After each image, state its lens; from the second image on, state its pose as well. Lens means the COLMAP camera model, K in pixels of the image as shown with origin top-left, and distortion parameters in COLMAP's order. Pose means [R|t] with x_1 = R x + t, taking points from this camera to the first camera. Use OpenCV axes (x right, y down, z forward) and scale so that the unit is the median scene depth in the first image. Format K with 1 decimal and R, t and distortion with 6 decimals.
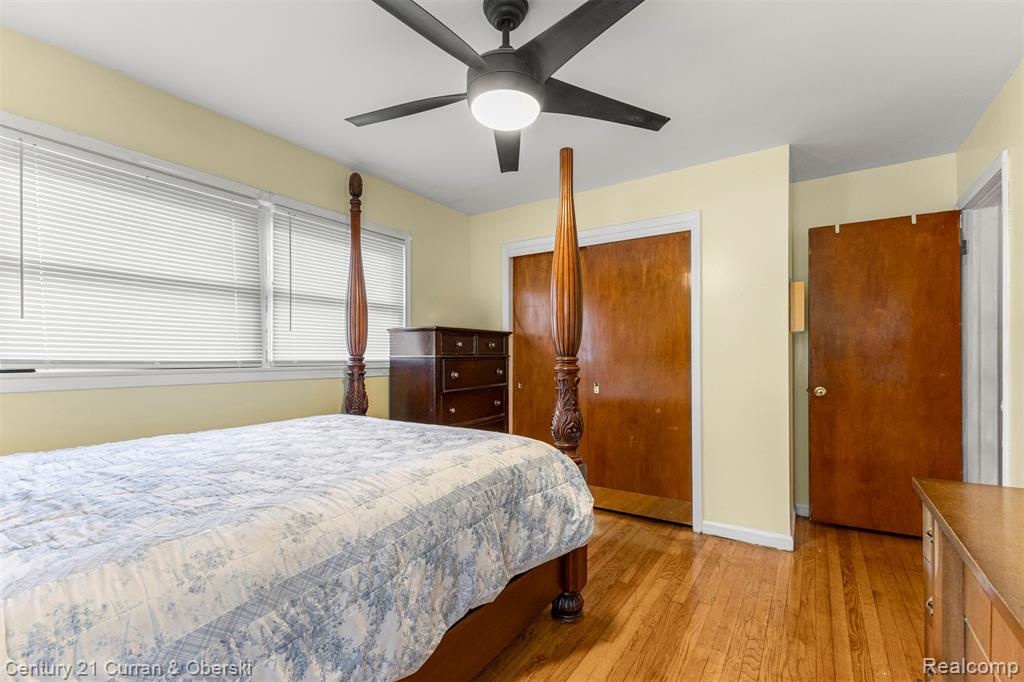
lens RADIAL K [[440.4, 0, 512.0], [0, 440.4, 341.0], [0, 0, 1]] dist [0.011162, -0.000482]
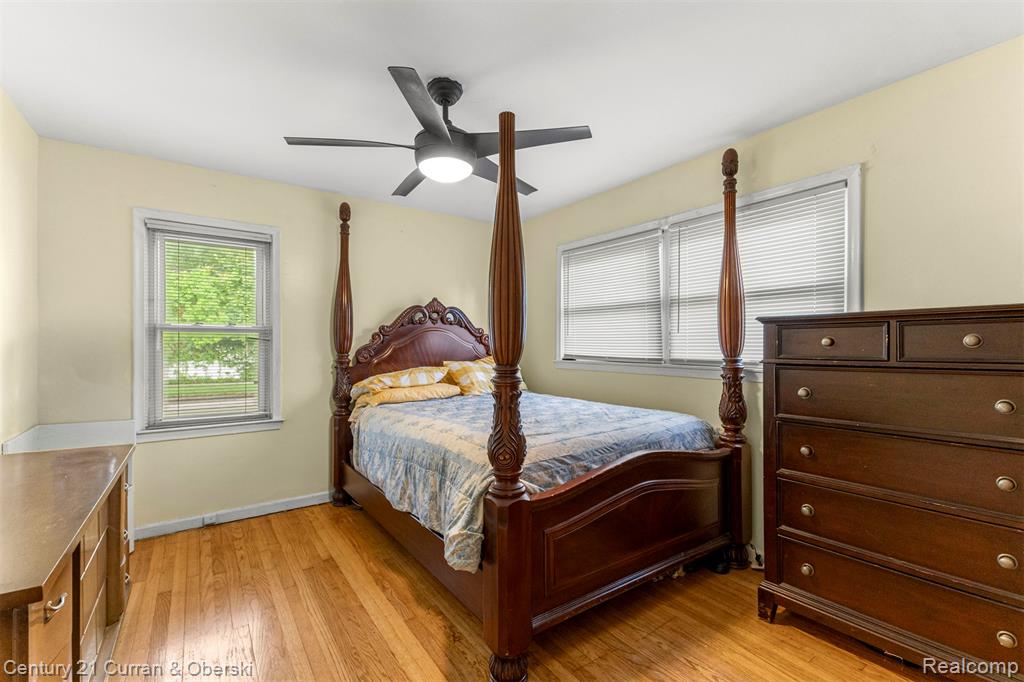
lens RADIAL K [[440.4, 0, 512.0], [0, 440.4, 341.0], [0, 0, 1]] dist [0.011162, -0.000482]
pose [[-0.341551, -0.017167, -0.939707, 0.673130], [0.014337, 0.999622, -0.023473, 0.018365], [0.939754, -0.021490, -0.341175, 0.978216]]
